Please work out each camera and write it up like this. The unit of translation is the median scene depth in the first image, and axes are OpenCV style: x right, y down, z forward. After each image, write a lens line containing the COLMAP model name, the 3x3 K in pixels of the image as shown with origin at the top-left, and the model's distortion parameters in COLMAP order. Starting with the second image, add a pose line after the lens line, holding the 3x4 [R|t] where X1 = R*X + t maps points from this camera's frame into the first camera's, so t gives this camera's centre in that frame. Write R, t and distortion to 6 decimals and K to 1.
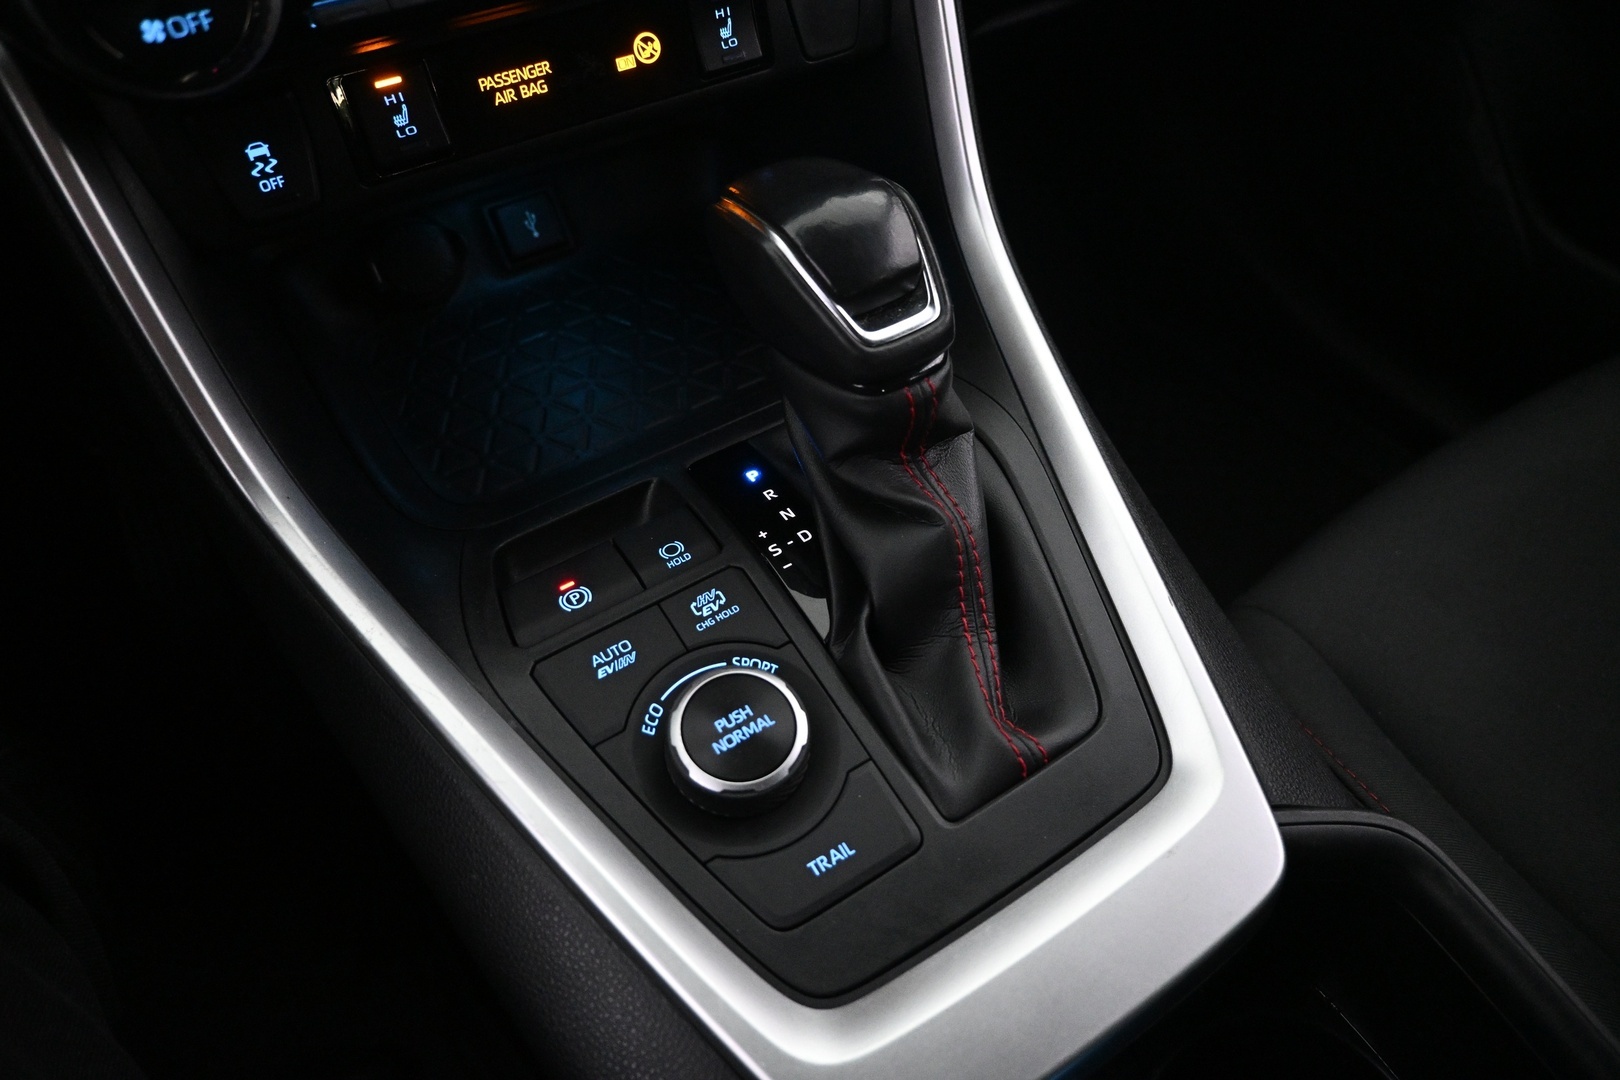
lens RADIAL K [[1088.0, 0, 810.0], [0, 1088.0, 540.0], [0, 0, 1]] dist [0.004844, -0.001132]
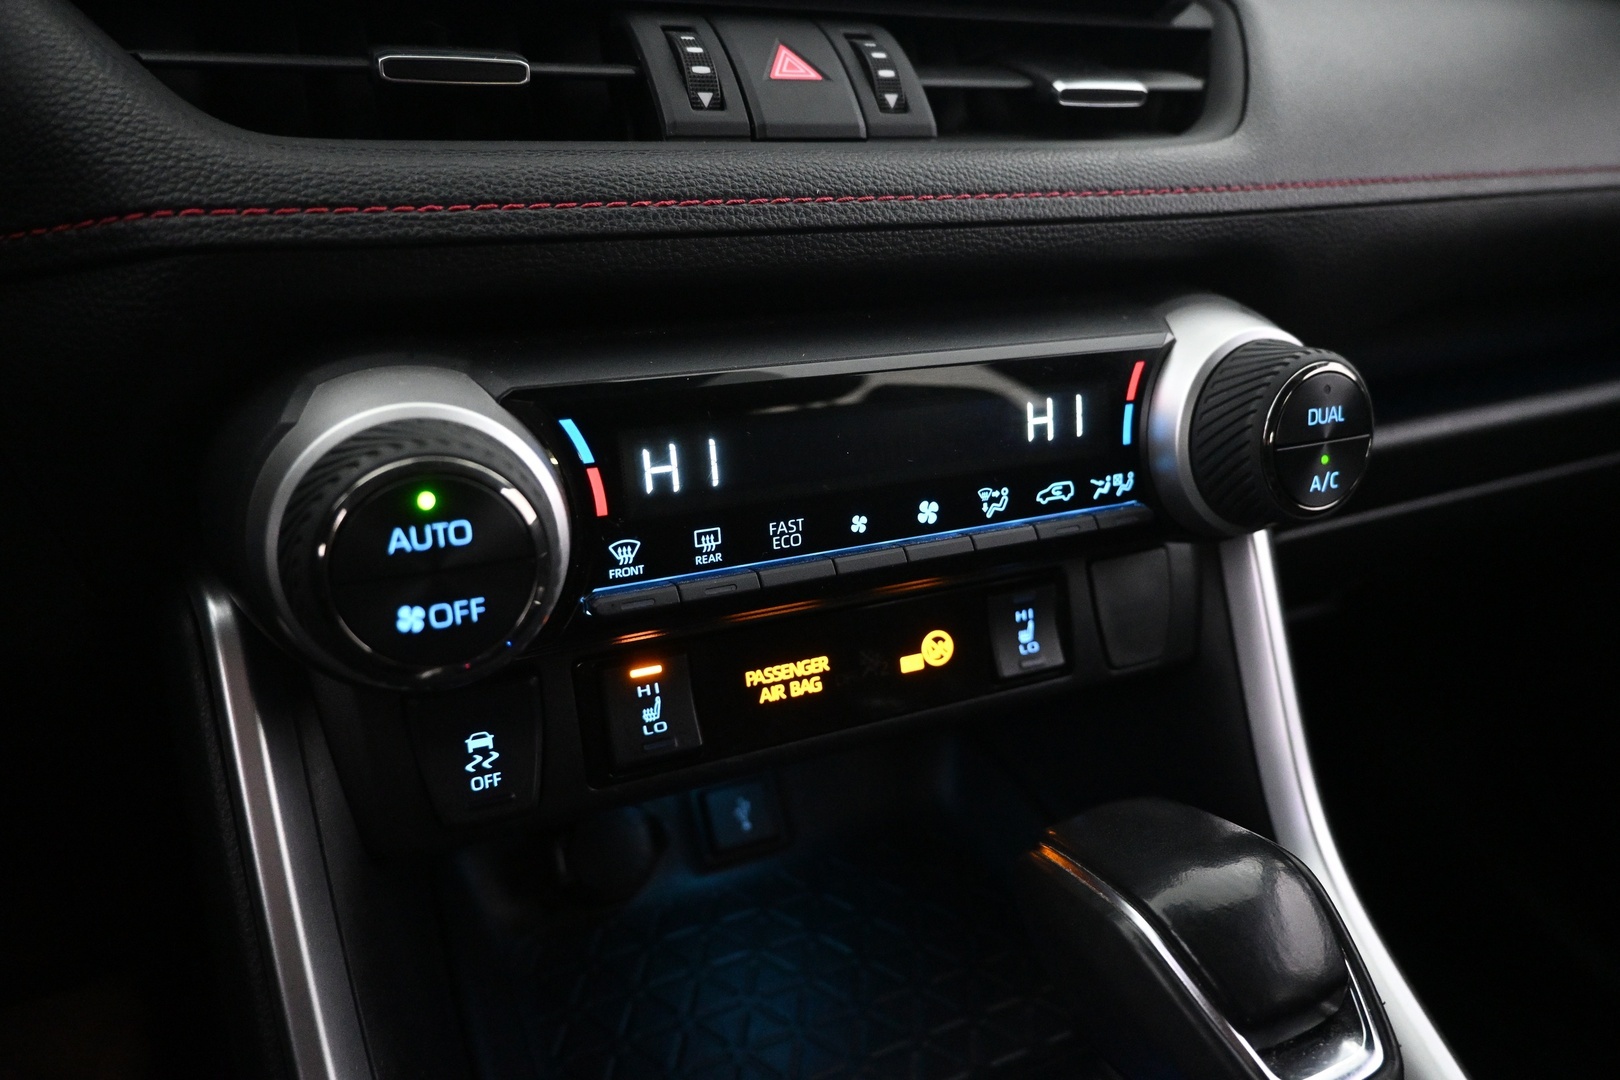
lens RADIAL K [[1088.0, 0, 810.0], [0, 1088.0, 540.0], [0, 0, 1]] dist [0.004844, -0.001132]
pose [[0.990601, 0.055188, -0.125159, -0.154095], [-0.107348, 0.880738, -0.461277, -0.128910], [0.084775, 0.470376, 0.878384, 0.213639]]
